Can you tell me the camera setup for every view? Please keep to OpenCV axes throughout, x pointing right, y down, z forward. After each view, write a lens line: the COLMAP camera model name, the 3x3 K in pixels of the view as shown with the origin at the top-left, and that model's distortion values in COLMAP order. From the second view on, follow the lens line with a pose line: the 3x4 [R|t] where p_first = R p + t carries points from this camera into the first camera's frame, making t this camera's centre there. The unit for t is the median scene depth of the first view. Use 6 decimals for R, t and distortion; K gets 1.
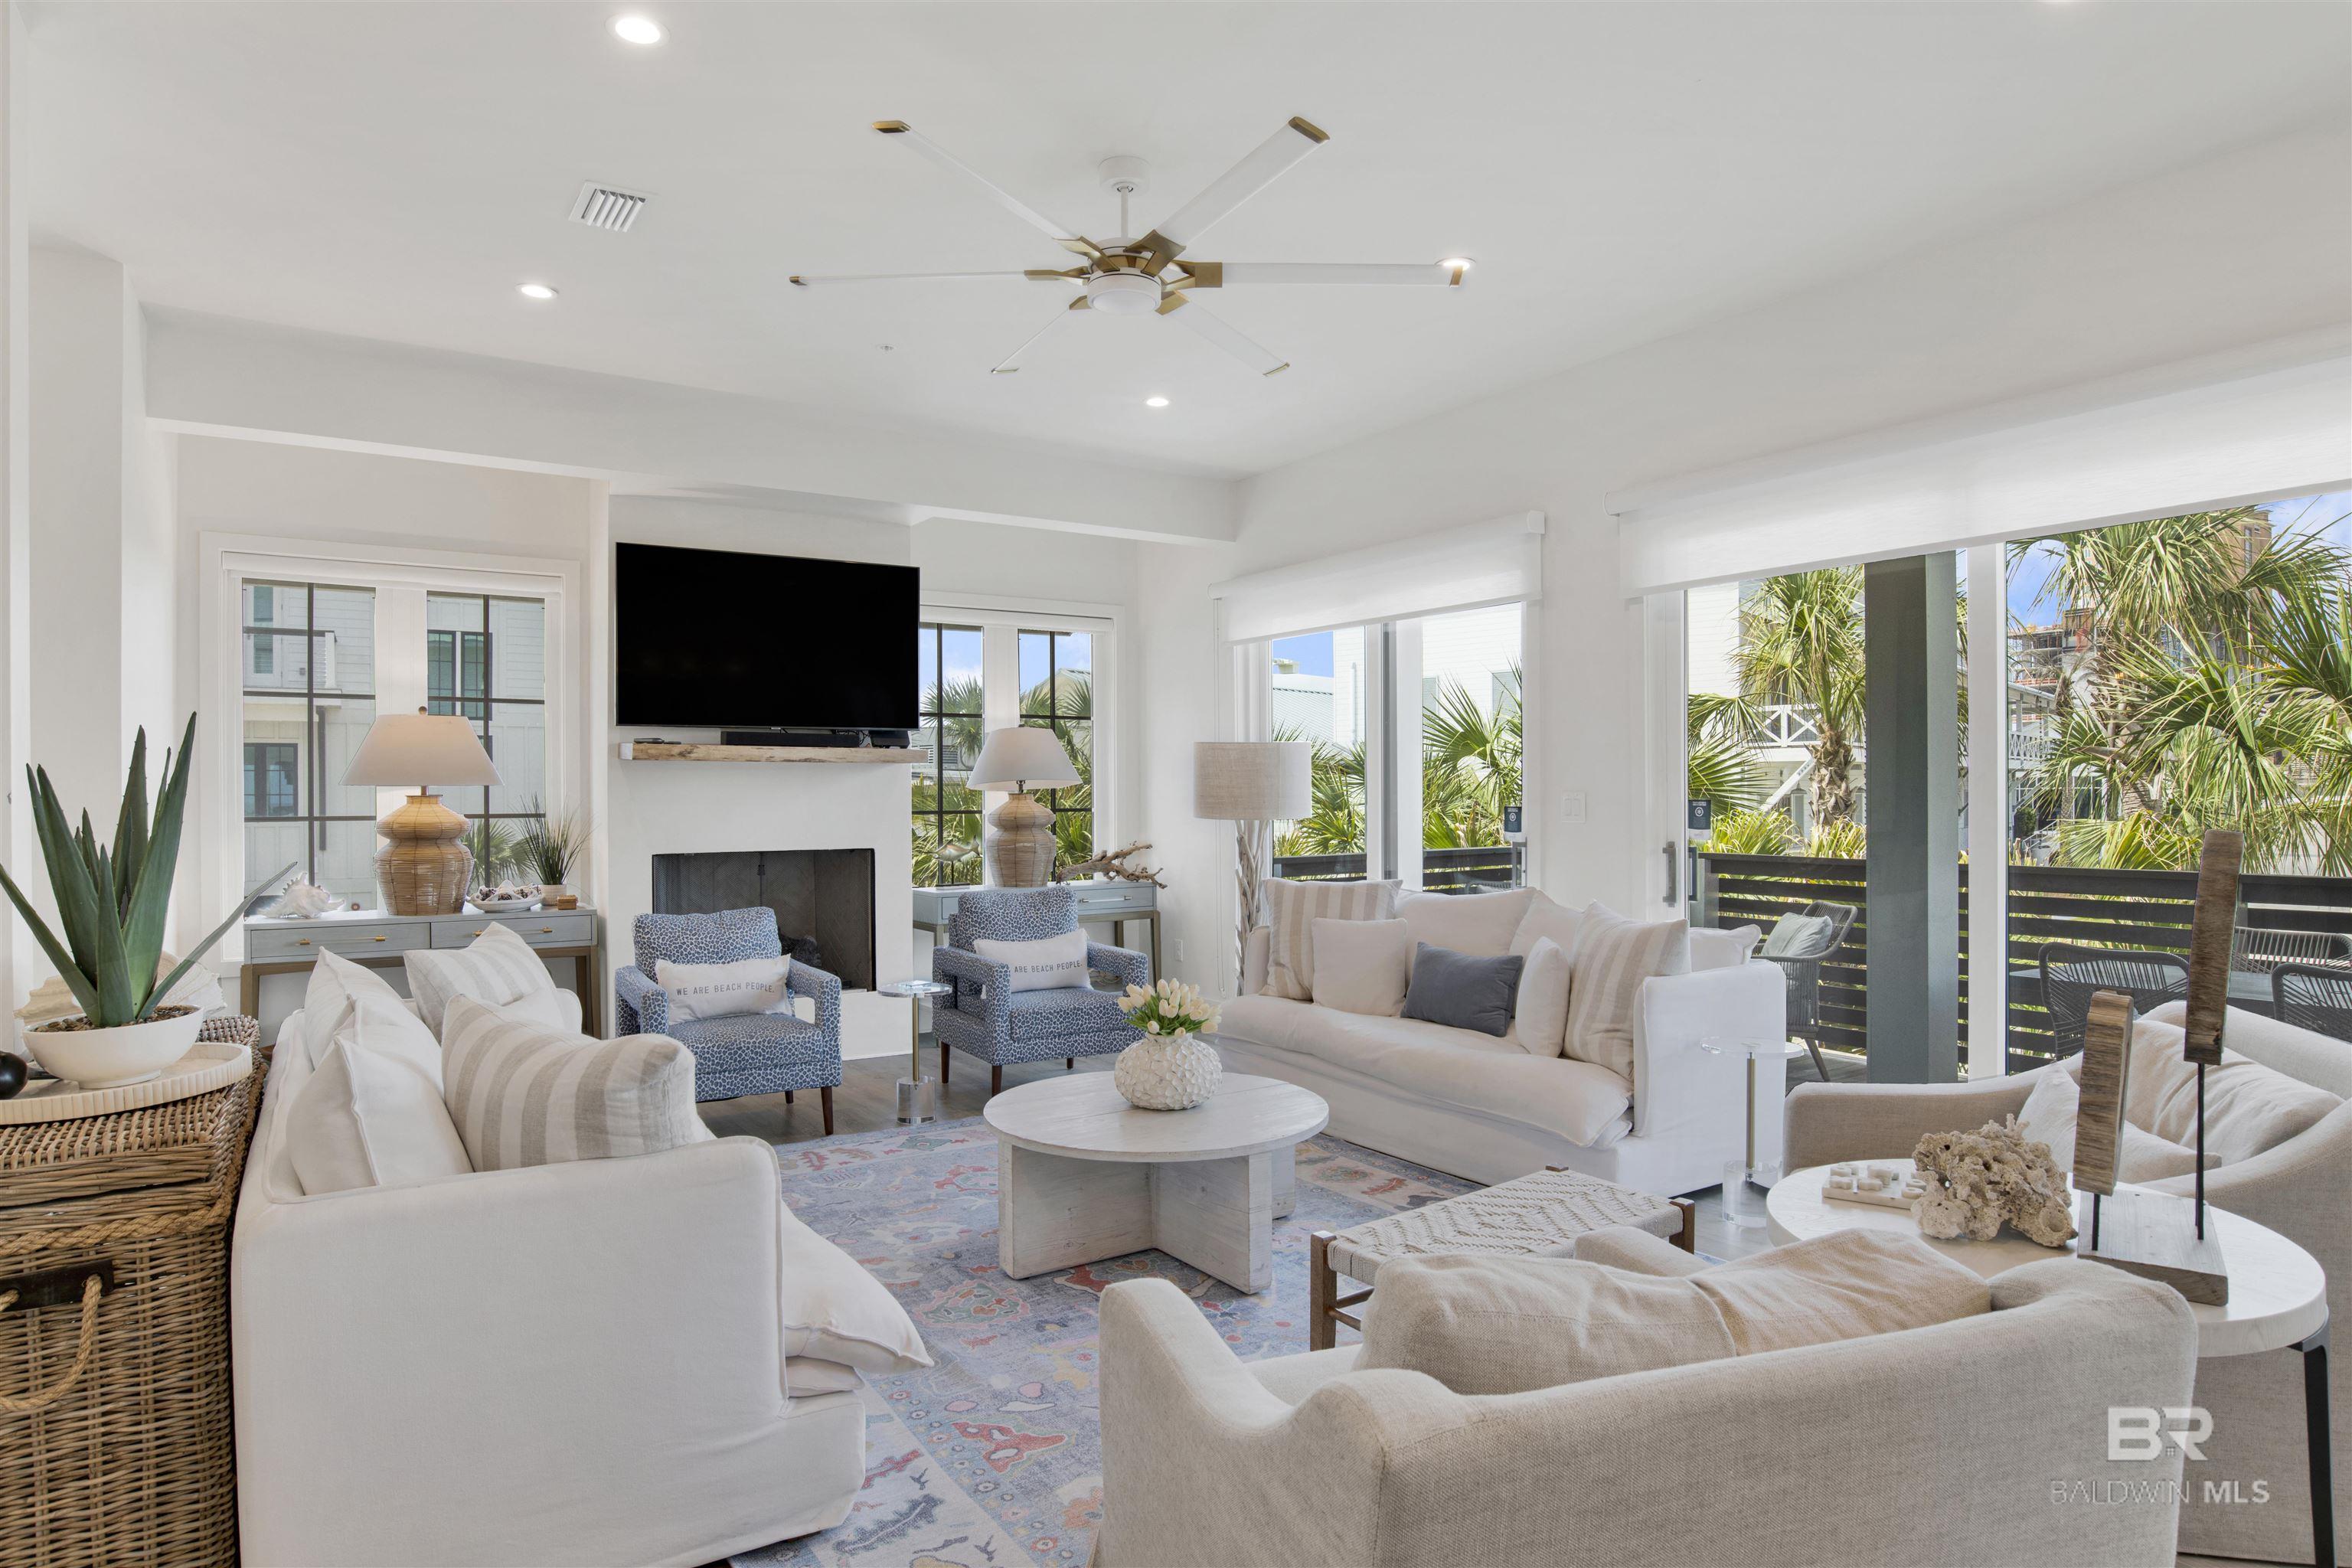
lens RADIAL K [[1304.9, 0, 1174.6], [0, 1304.9, 774.9], [0, 0, 1]] dist [0.001820, 0.002519]
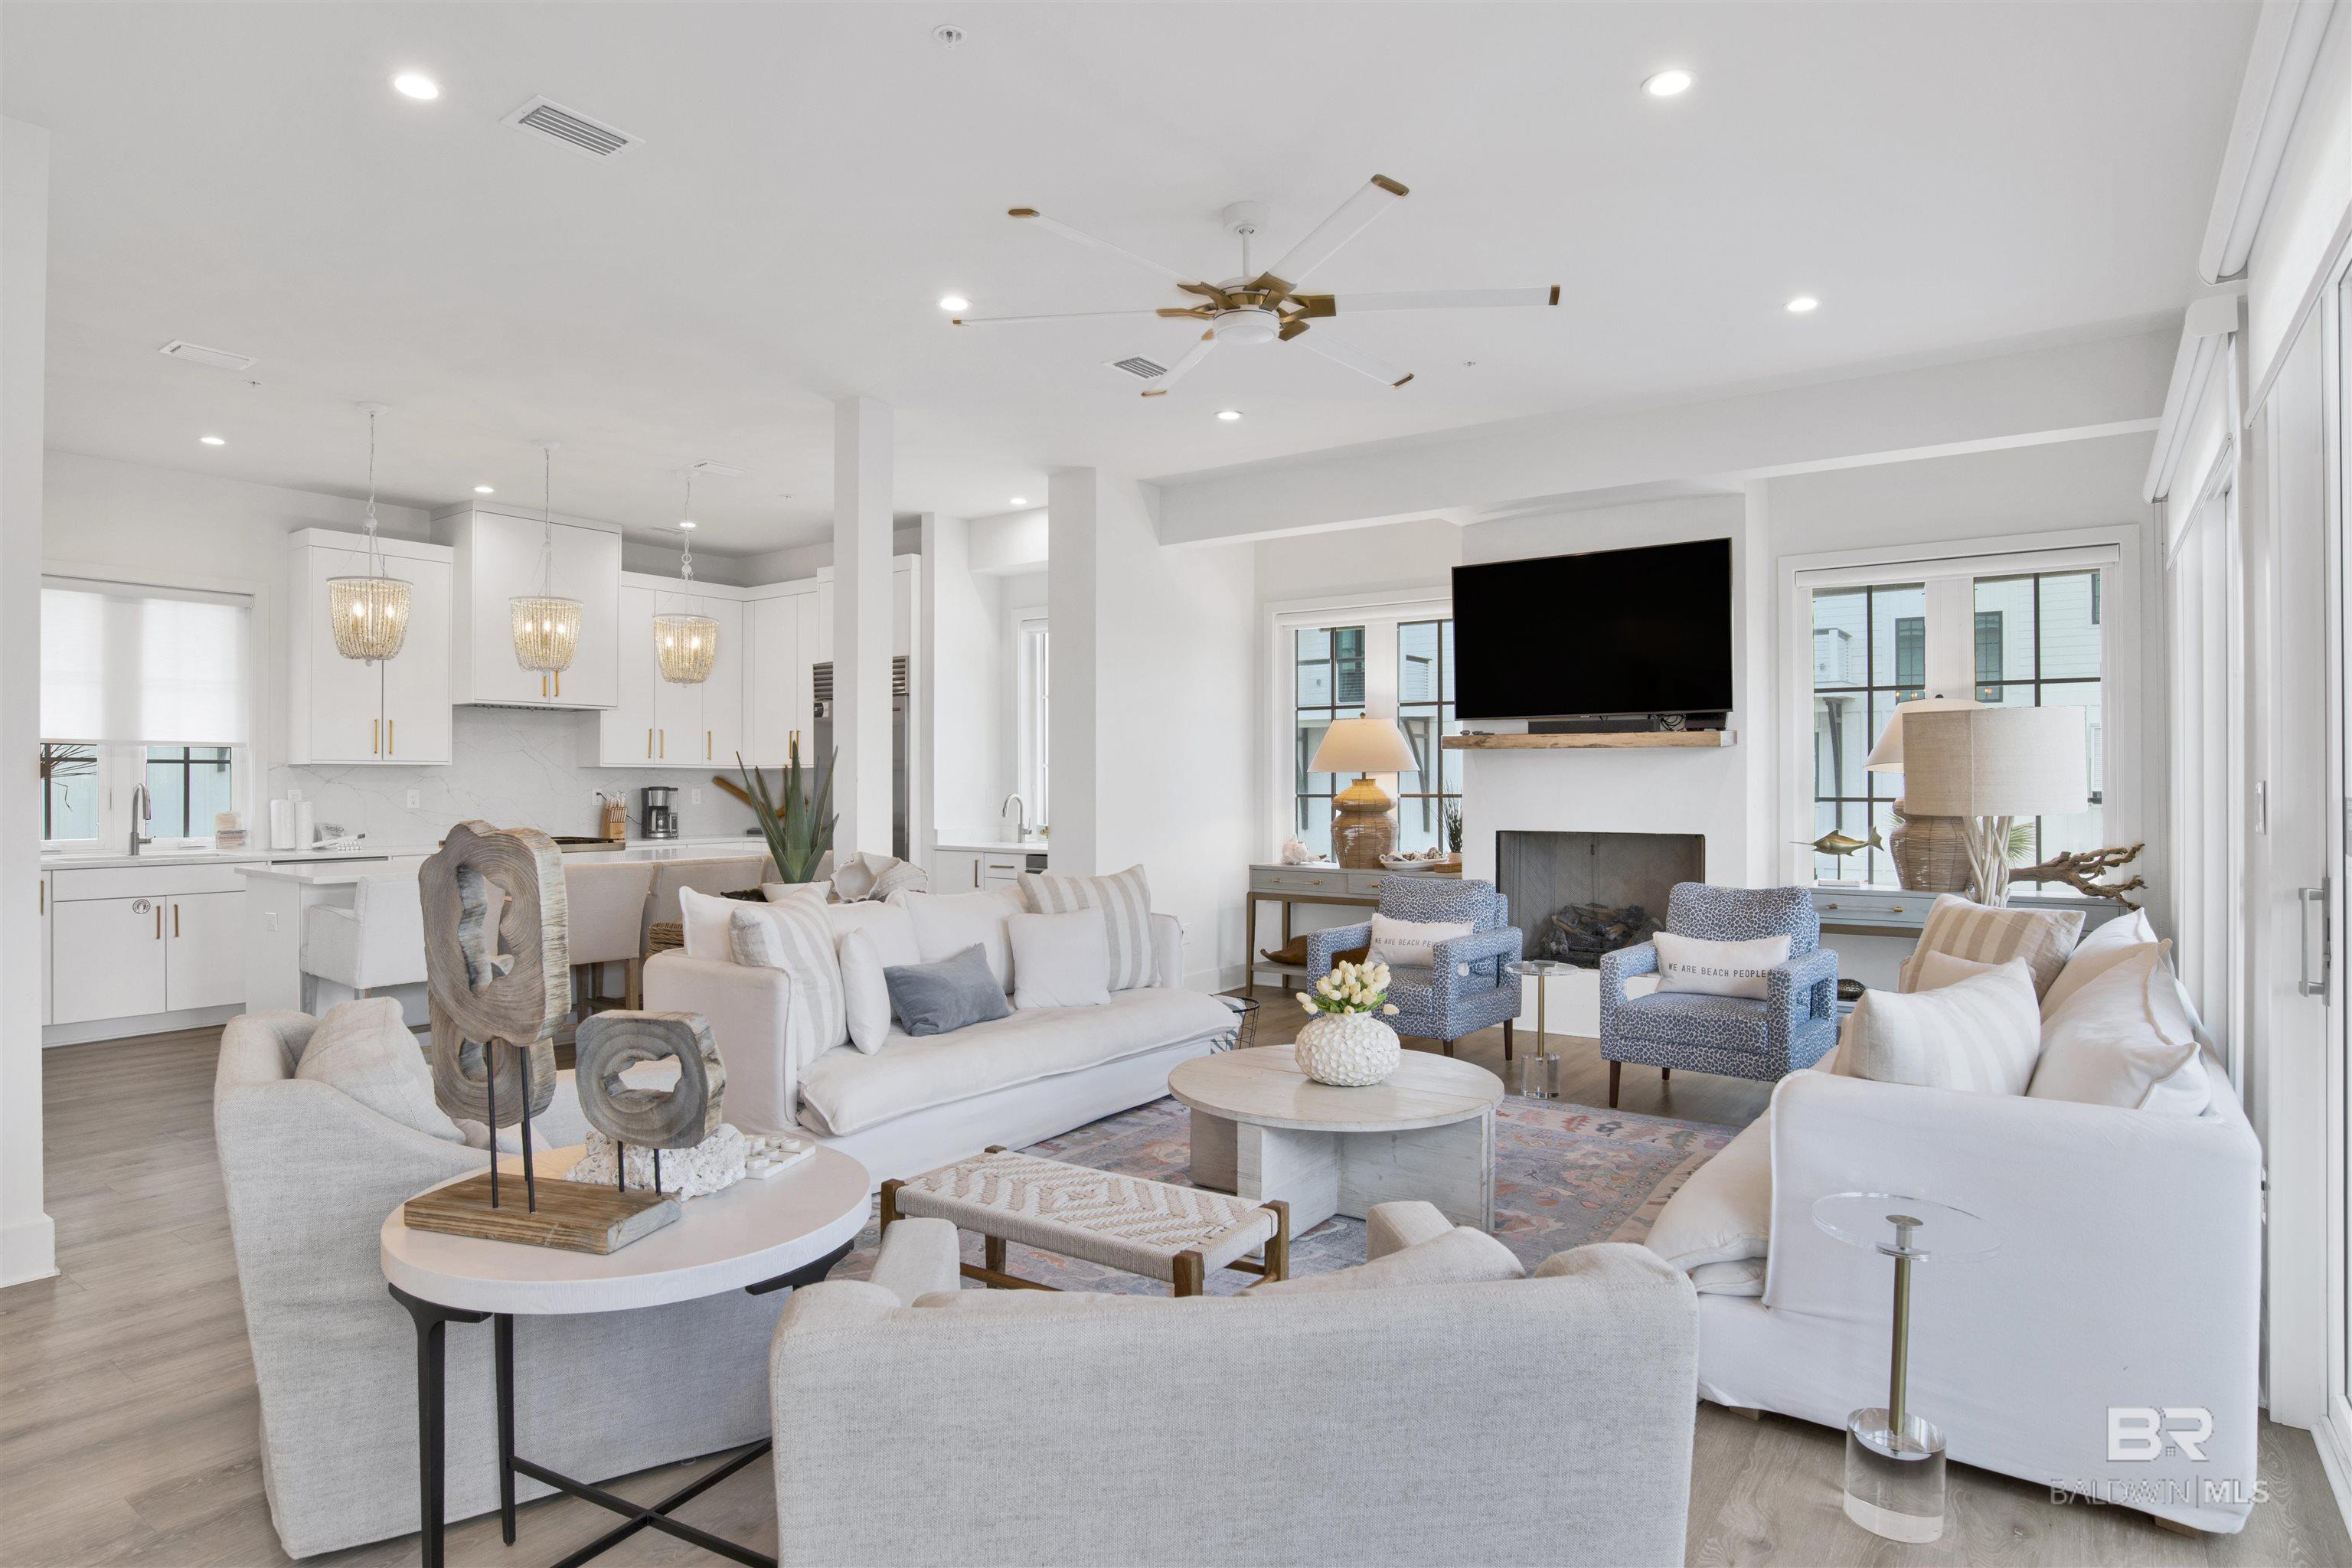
lens RADIAL K [[1268.1, 0, 1198.5], [0, 1268.1, 778.2], [0, 0, 1]] dist [-0.059457, 0.005932]
pose [[0.392127, 0.003330, -0.919905, 0.529713], [0.012664, 0.999879, 0.009018, 0.001287], [0.919824, -0.015186, 0.392038, 0.320766]]
